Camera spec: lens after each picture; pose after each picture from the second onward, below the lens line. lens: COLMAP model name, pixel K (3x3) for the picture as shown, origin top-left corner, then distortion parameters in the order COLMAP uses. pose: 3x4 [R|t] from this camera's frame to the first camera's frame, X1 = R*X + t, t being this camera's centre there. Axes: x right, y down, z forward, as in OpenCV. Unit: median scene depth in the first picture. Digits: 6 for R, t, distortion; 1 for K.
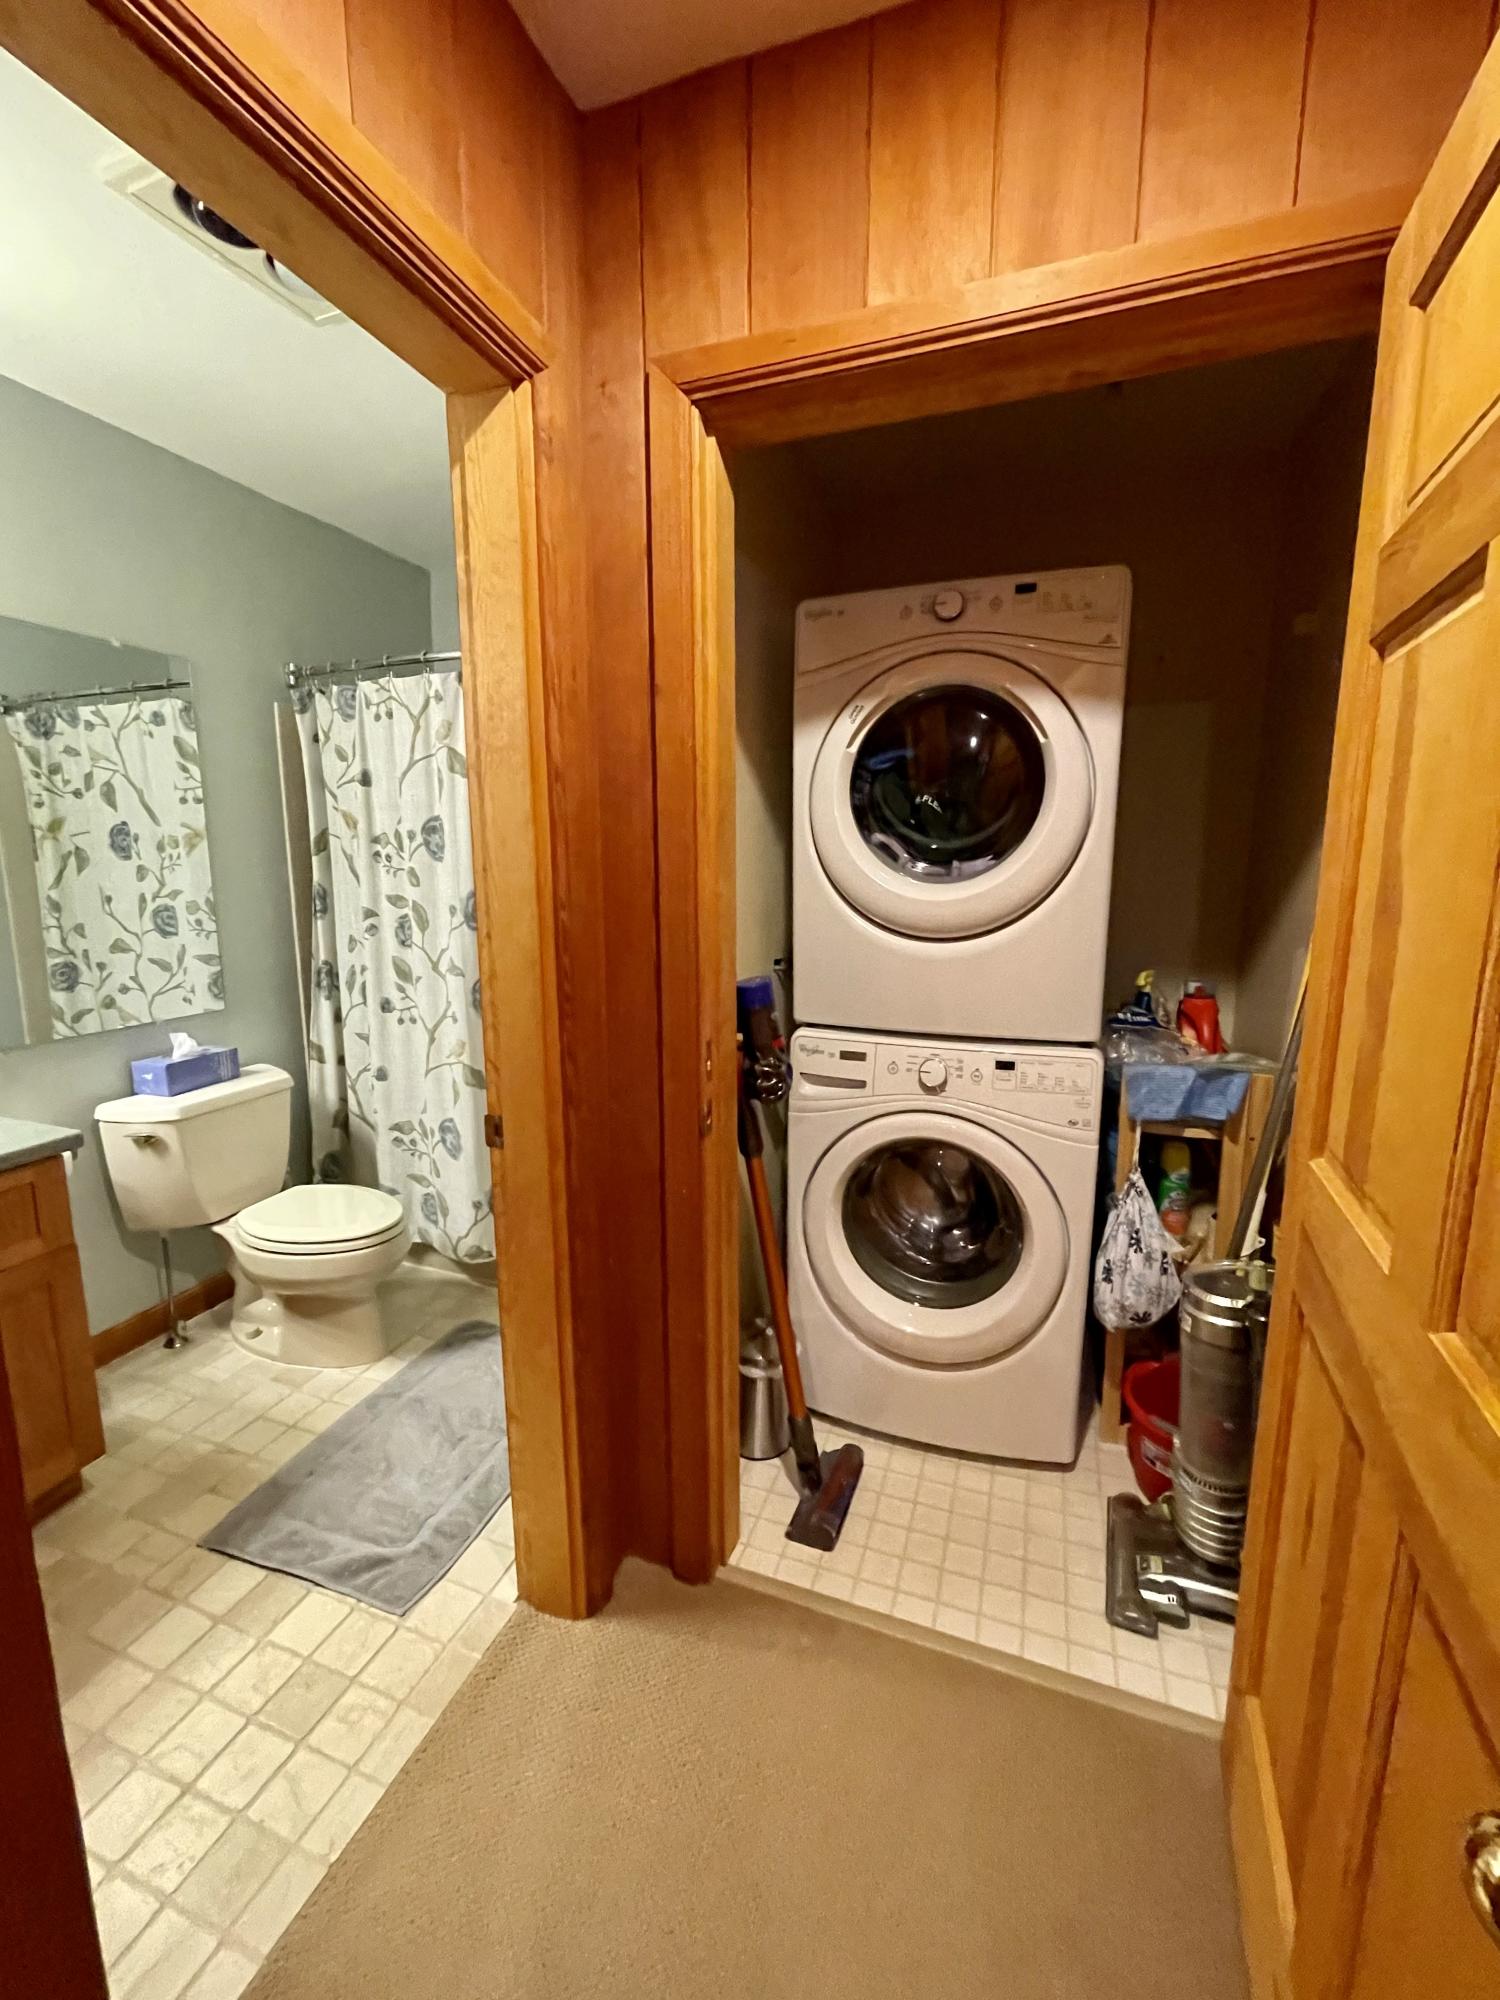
lens RADIAL K [[816.4, 0, 752.8], [0, 816.4, 998.5], [0, 0, 1]] dist [-0.003899, 0.002358]
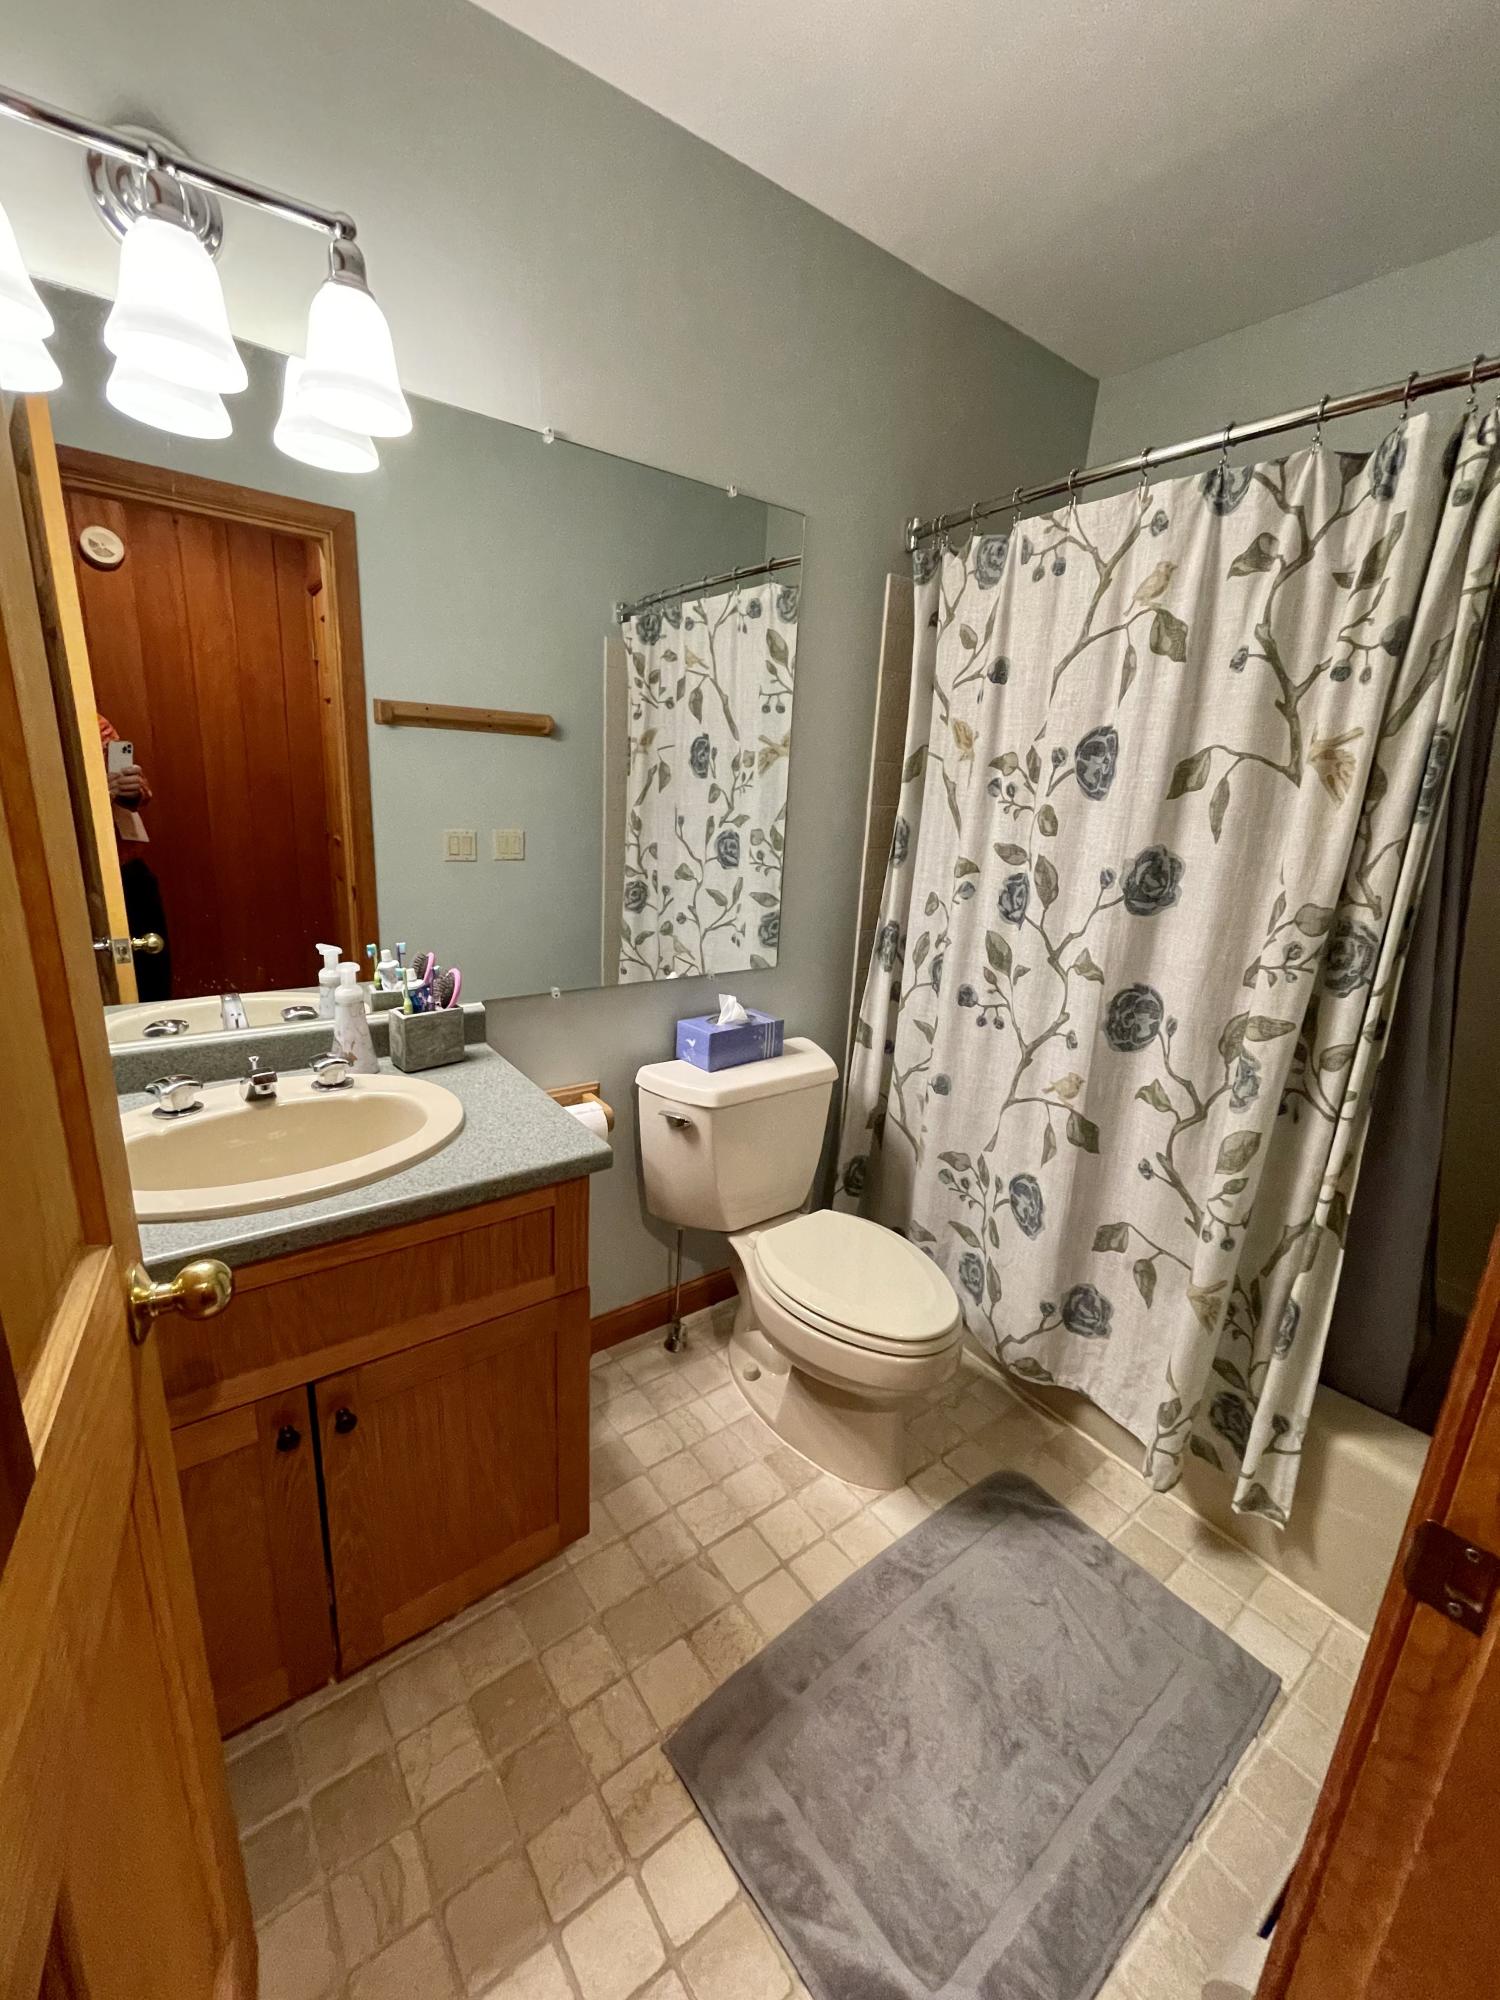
lens RADIAL K [[816.4, 0, 750.5], [0, 816.4, 998.0], [0, 0, 1]] dist [-0.003899, 0.002358]
pose [[0.833217, 0.181258, -0.522393, -0.234704], [-0.140175, 0.983125, 0.117541, -0.049355], [0.534883, -0.024711, 0.844565, 0.292874]]
